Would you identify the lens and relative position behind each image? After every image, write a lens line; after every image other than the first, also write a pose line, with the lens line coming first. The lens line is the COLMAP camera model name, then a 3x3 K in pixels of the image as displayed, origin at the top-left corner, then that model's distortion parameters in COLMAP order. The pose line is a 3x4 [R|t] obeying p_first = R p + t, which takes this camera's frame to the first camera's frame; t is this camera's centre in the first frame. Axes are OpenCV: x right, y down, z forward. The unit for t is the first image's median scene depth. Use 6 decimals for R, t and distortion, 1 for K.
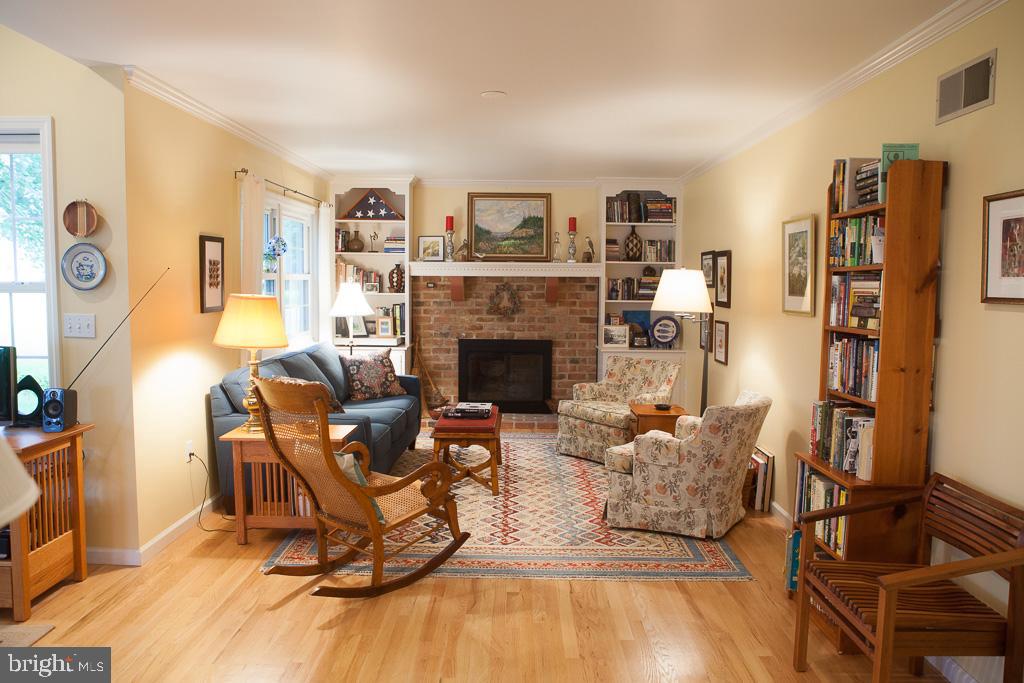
lens RADIAL K [[720.8, 0, 509.6], [0, 720.8, 335.9], [0, 0, 1]] dist [-0.009753, -0.000407]
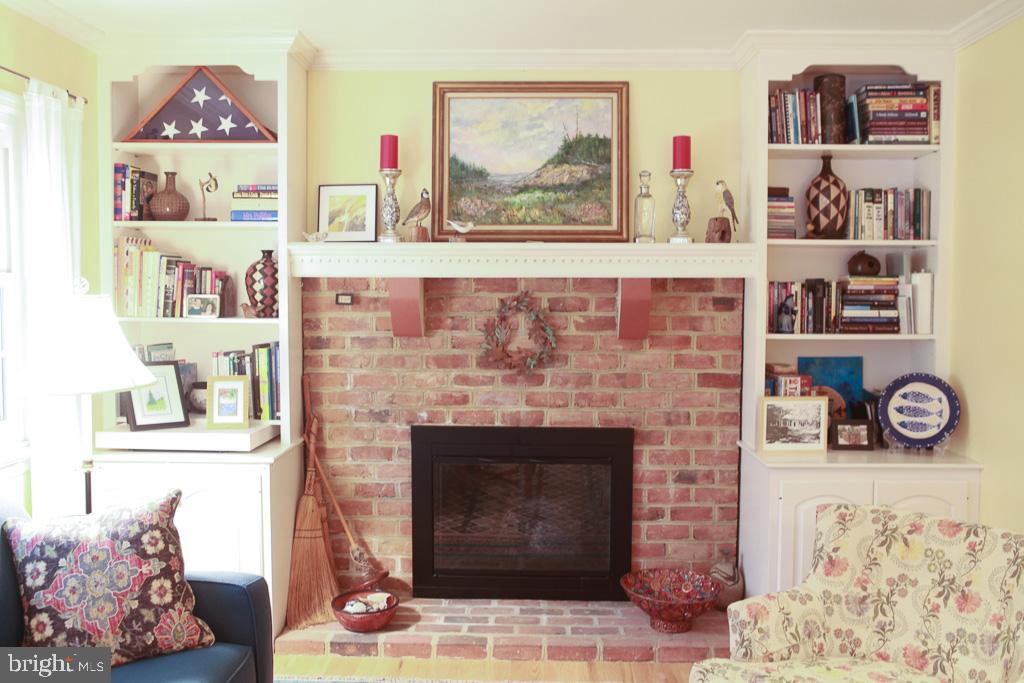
lens RADIAL K [[886.0, 0, 515.2], [0, 886.0, 344.4], [0, 0, 1]] dist [0.020379, 0.007964]
pose [[0.999865, -0.003339, -0.016087, -0.001530], [0.003146, 0.999923, -0.011993, -0.037424], [0.016126, 0.011941, 0.999799, 0.483660]]
